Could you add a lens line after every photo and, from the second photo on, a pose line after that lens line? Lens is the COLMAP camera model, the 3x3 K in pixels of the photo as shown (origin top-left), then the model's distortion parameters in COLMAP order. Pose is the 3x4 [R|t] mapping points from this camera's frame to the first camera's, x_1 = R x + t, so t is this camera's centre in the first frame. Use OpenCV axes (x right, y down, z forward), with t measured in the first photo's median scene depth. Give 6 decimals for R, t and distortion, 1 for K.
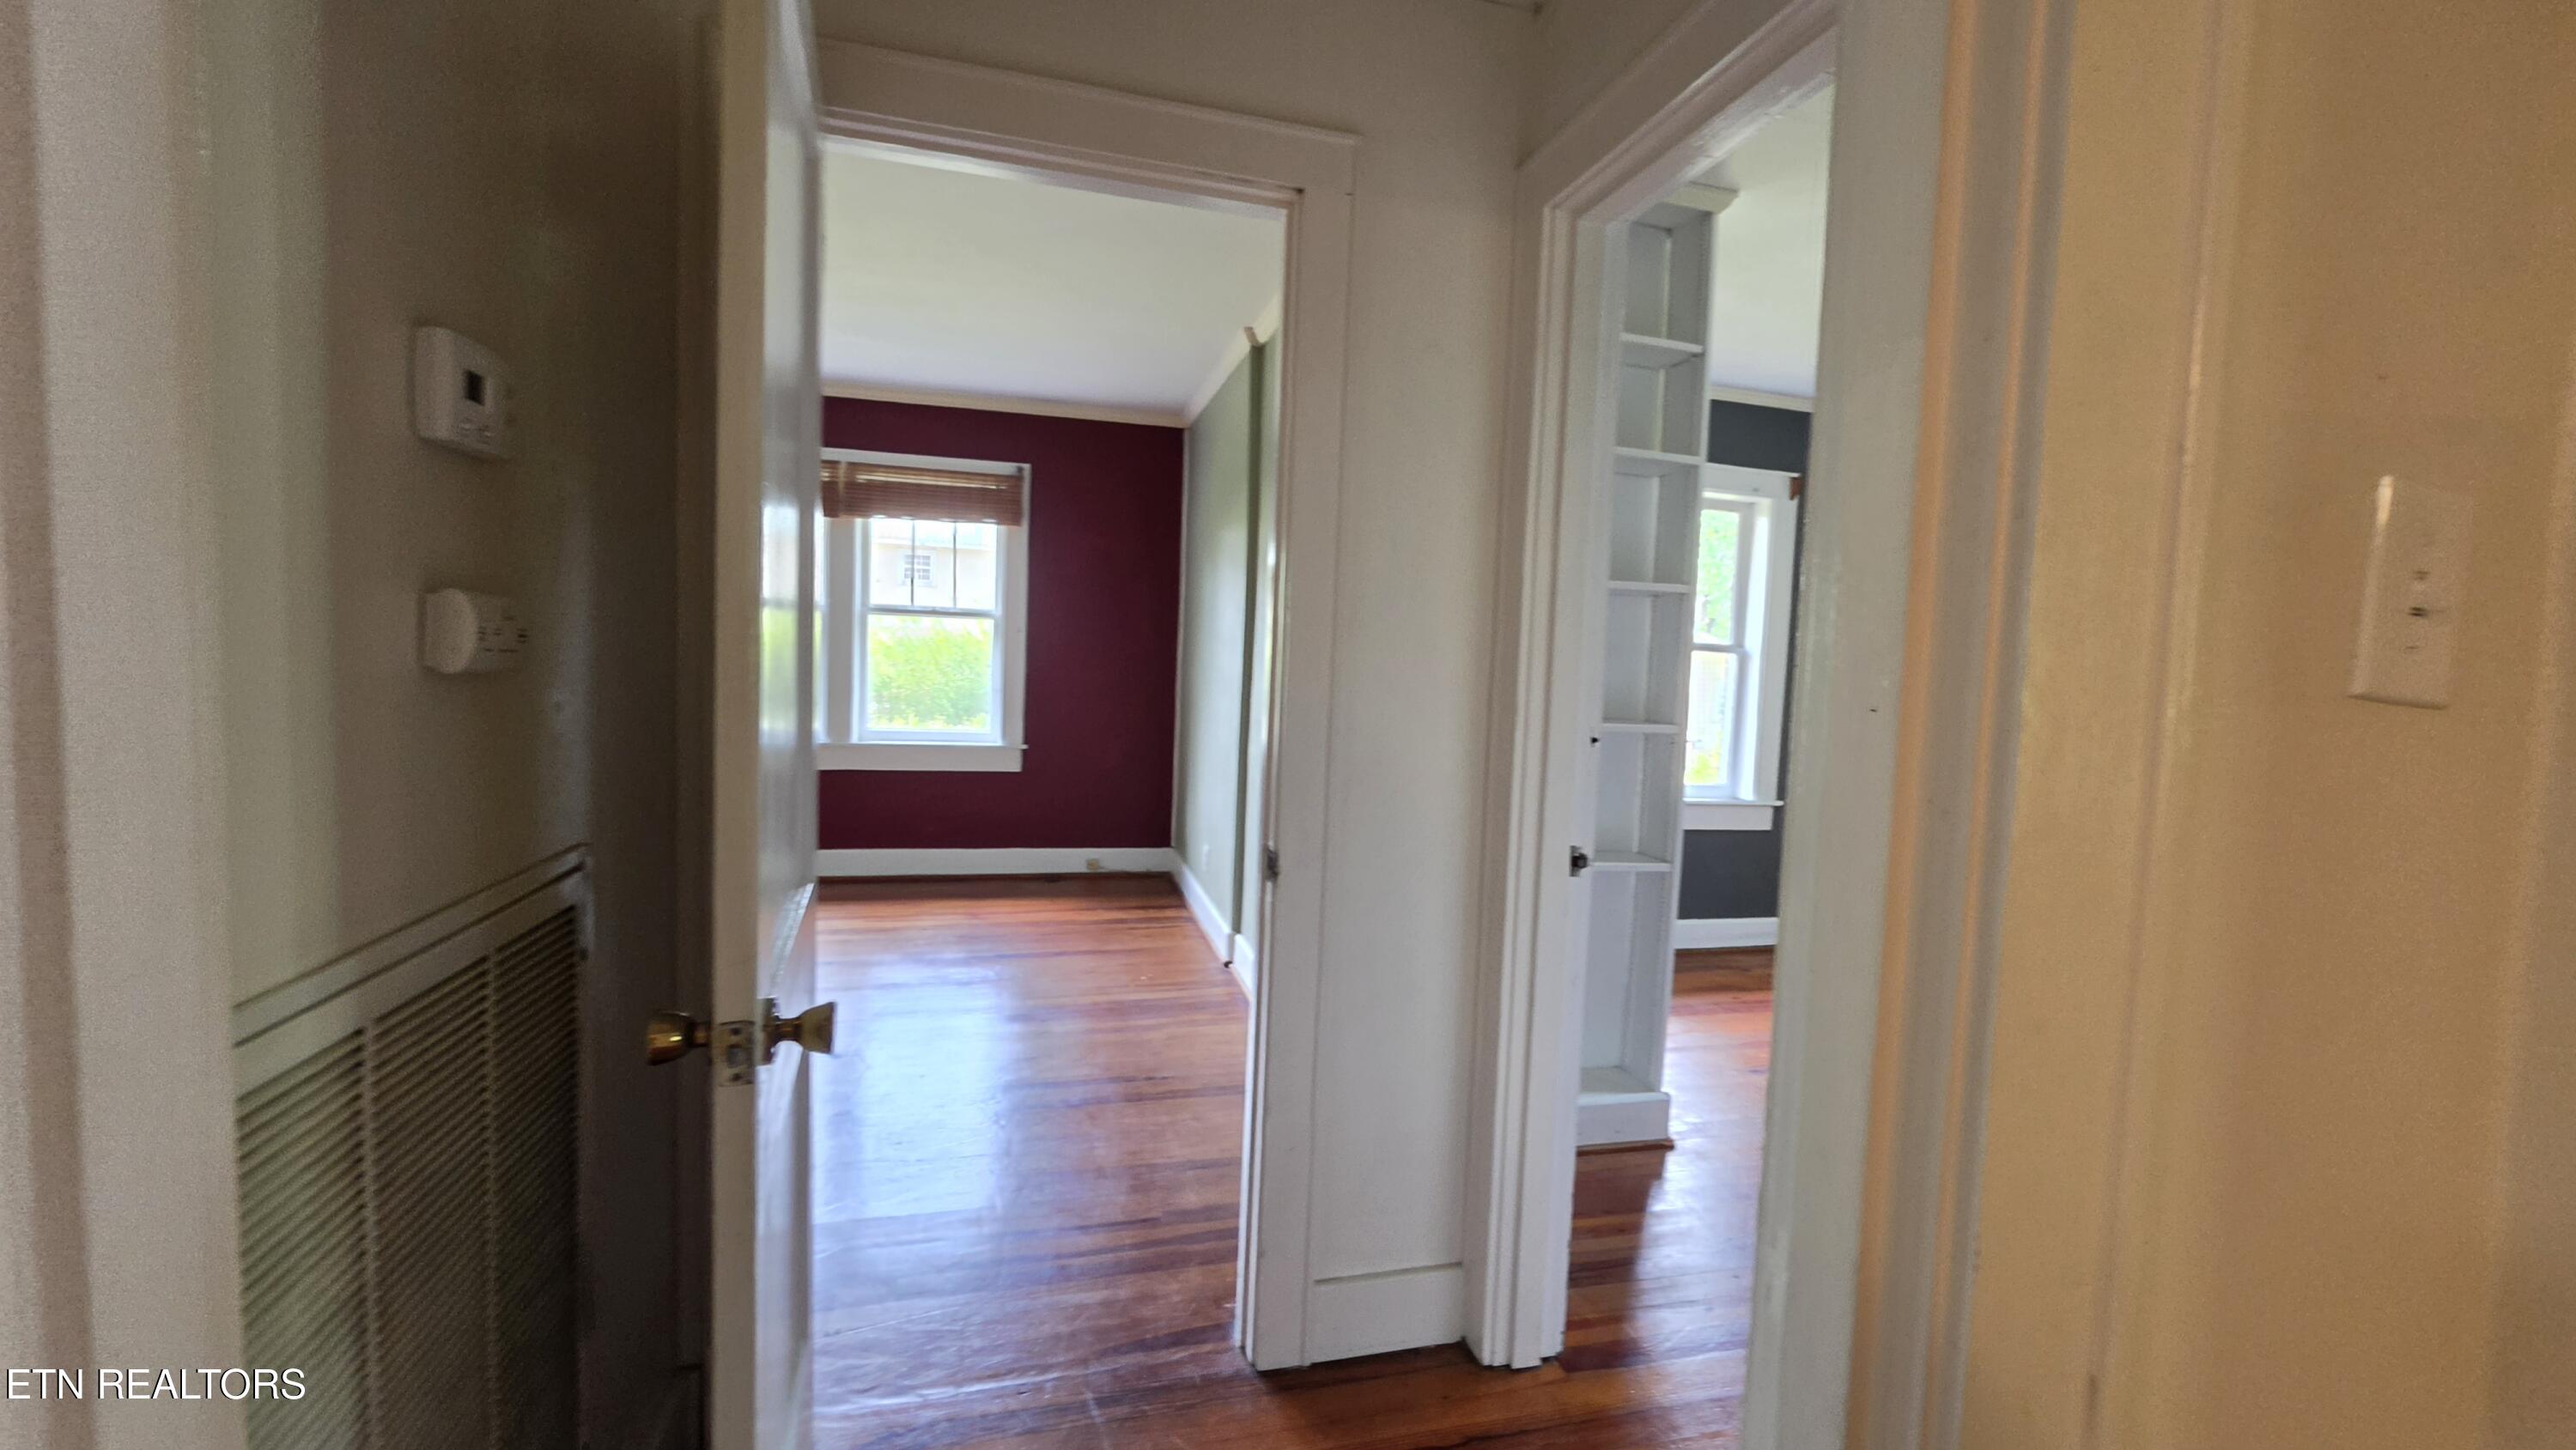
lens RADIAL K [[1097.9, 0, 1375.8], [0, 1097.9, 722.8], [0, 0, 1]] dist [0.000219, 0.000112]
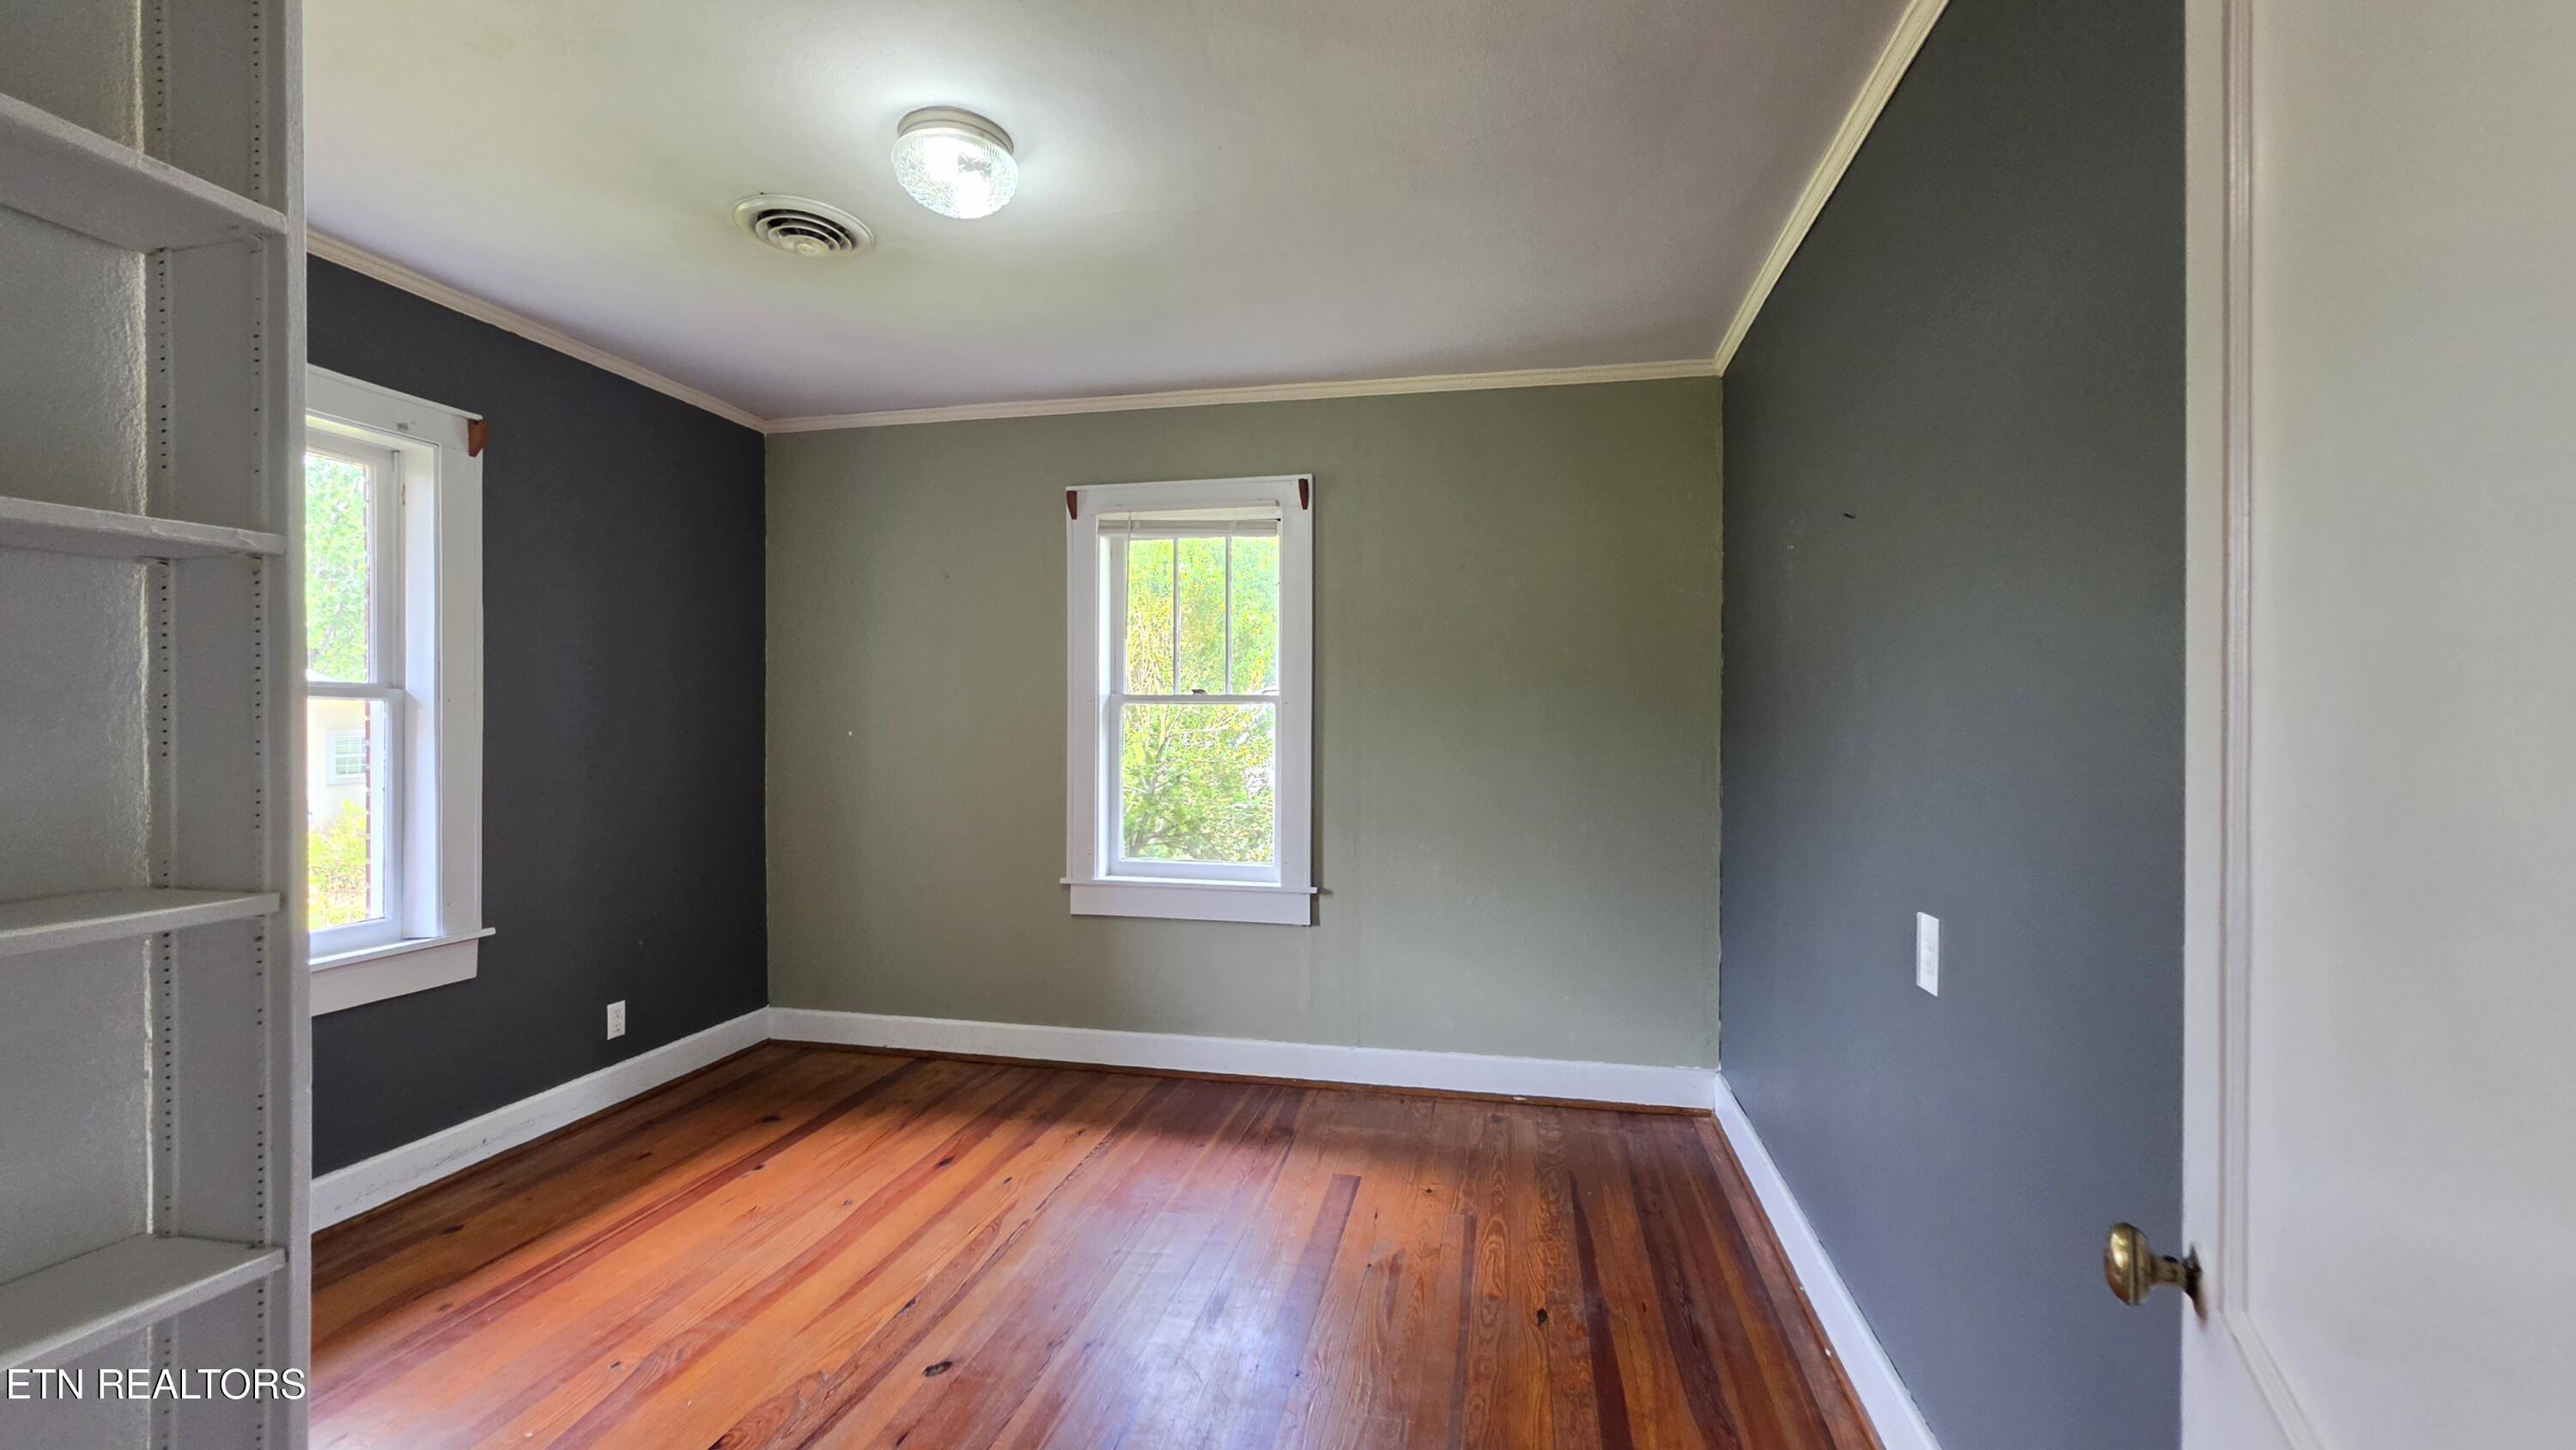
lens RADIAL K [[1034.9, 0, 1280.5], [0, 1034.9, 735.8], [0, 0, 1]] dist [-0.000176, 0.000042]
pose [[0.497384, -0.053433, 0.865884, 0.085075], [0.069979, 0.997320, 0.021346, -0.022066], [-0.864704, 0.049976, 0.499790, 0.309929]]
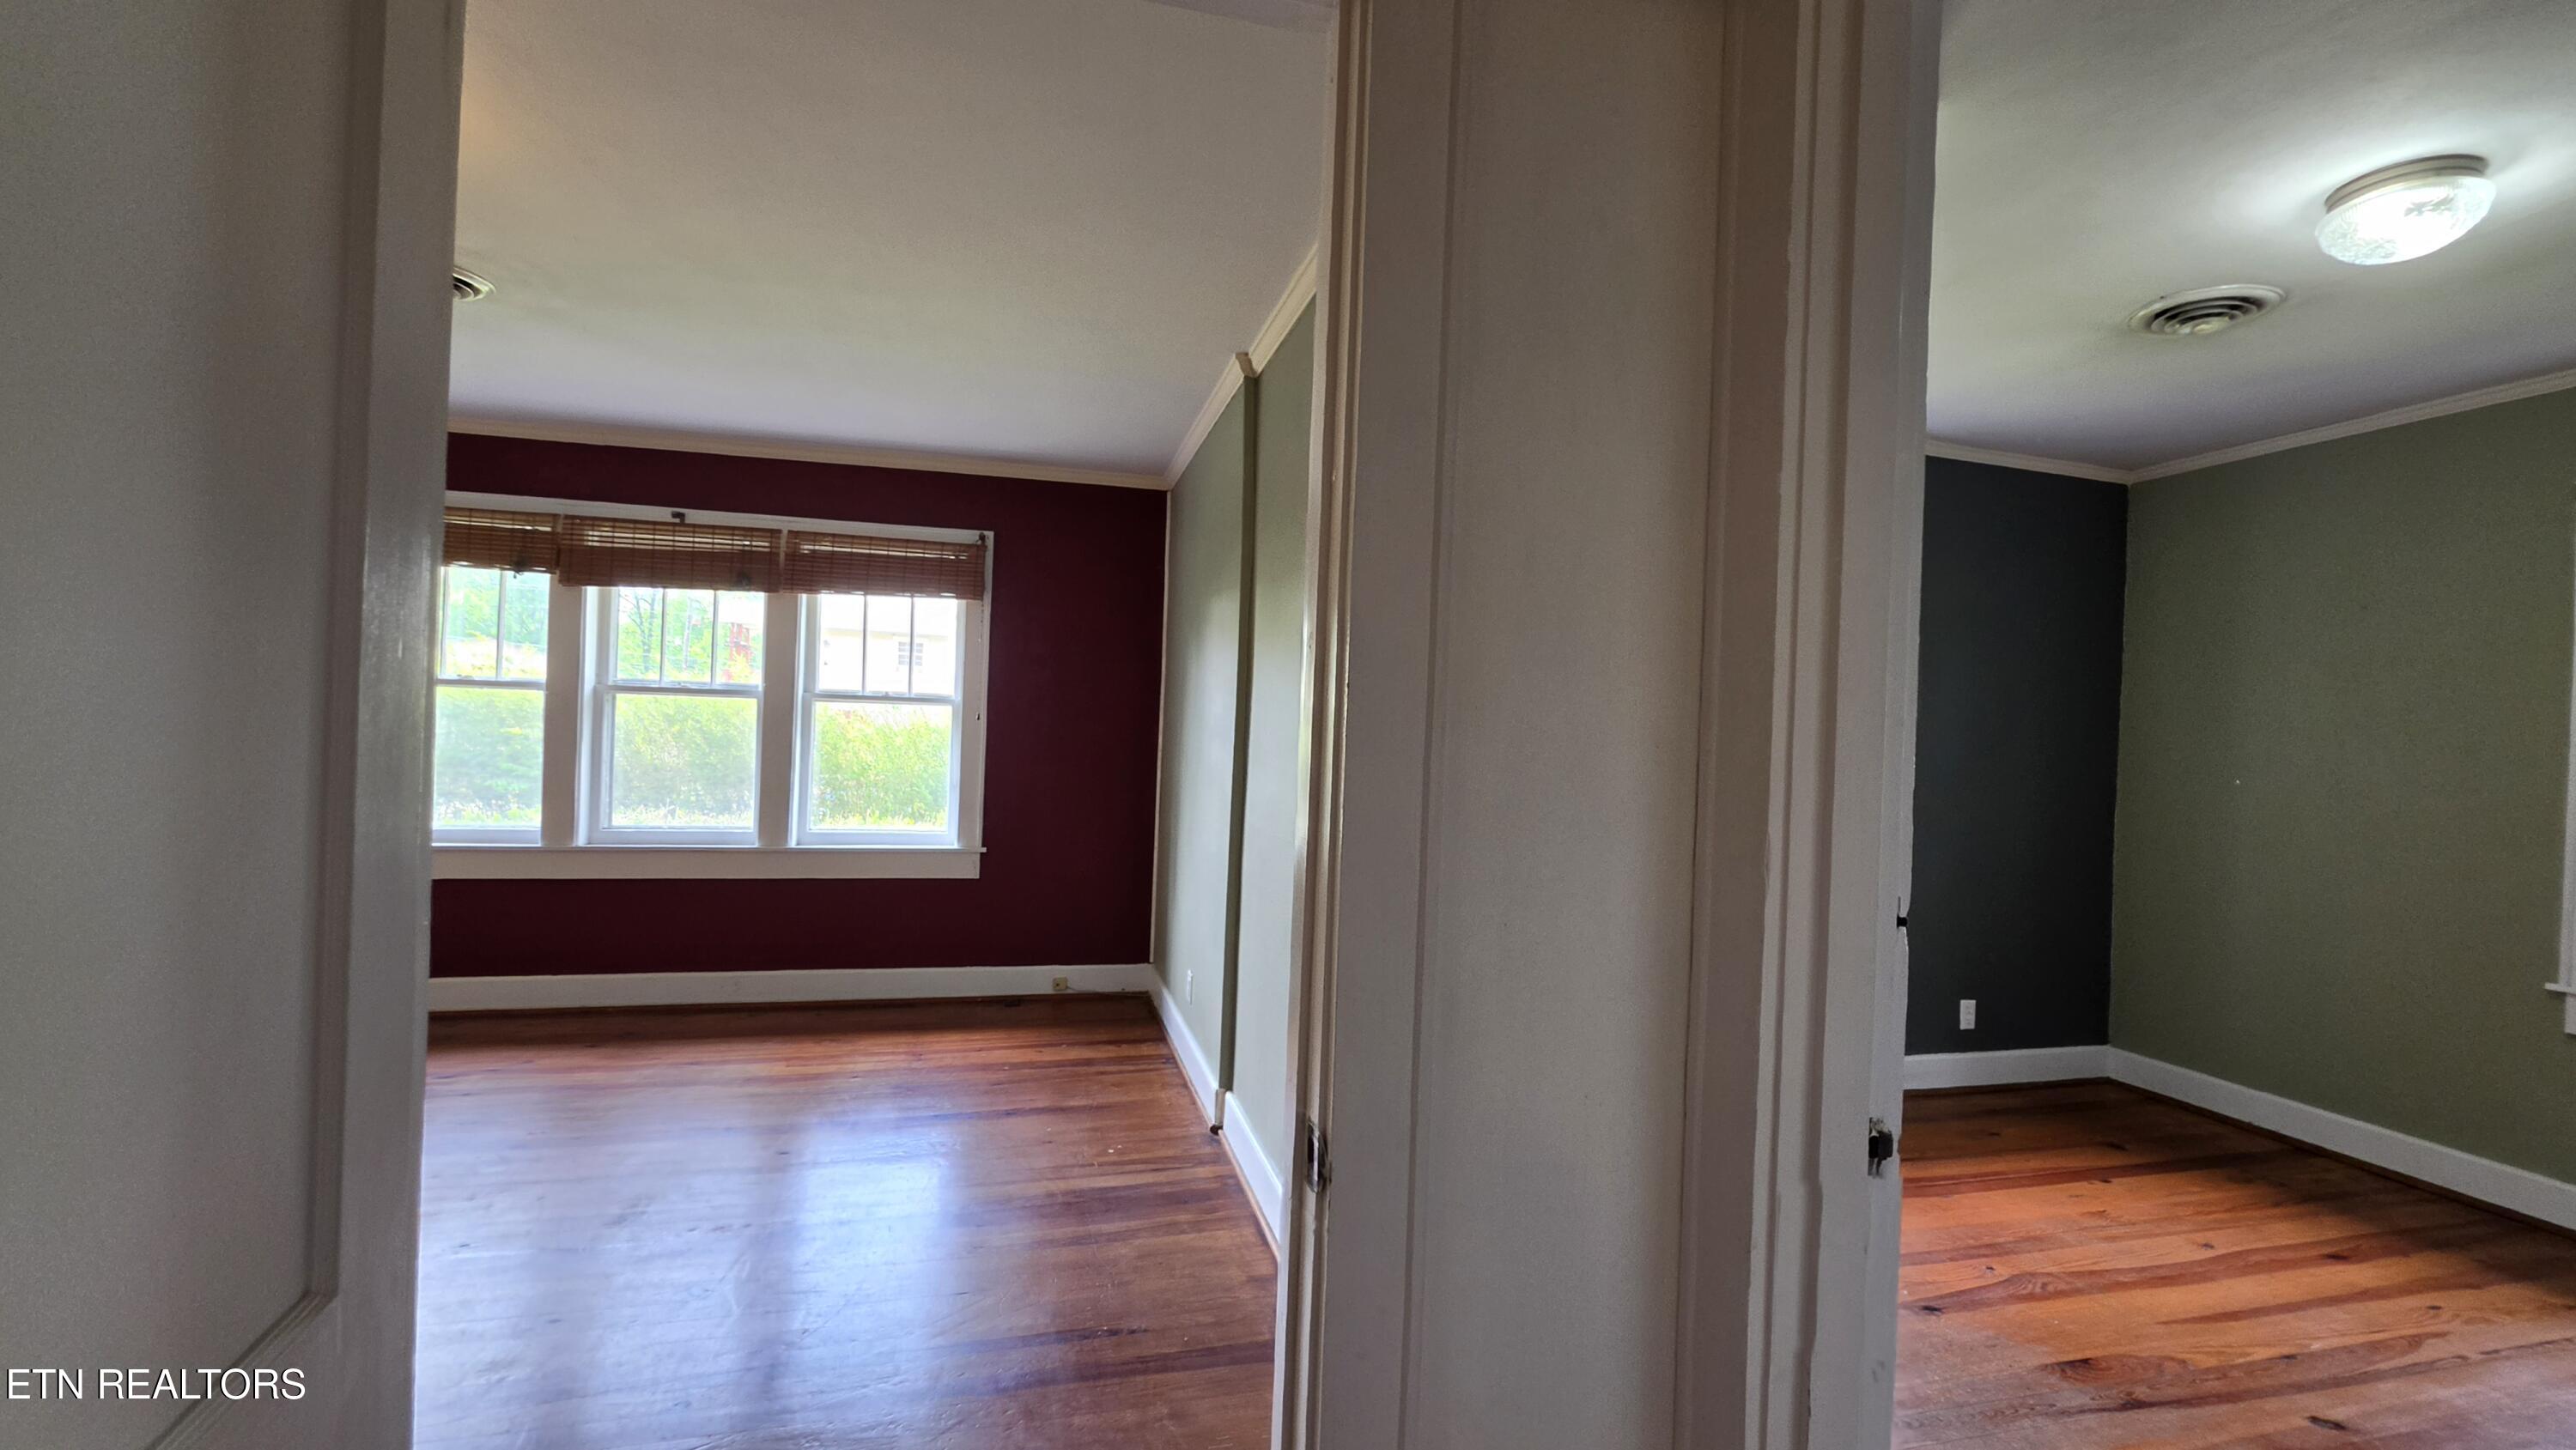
lens RADIAL K [[1048.7, 0, 1295.8], [0, 1048.7, 733.5], [0, 0, 1]] dist [-0.007247, 0.000721]
pose [[0.998706, -0.007660, -0.050283, -0.031115], [0.004469, 0.997986, -0.063275, -0.018703], [0.050667, 0.062968, 0.996729, 0.191519]]
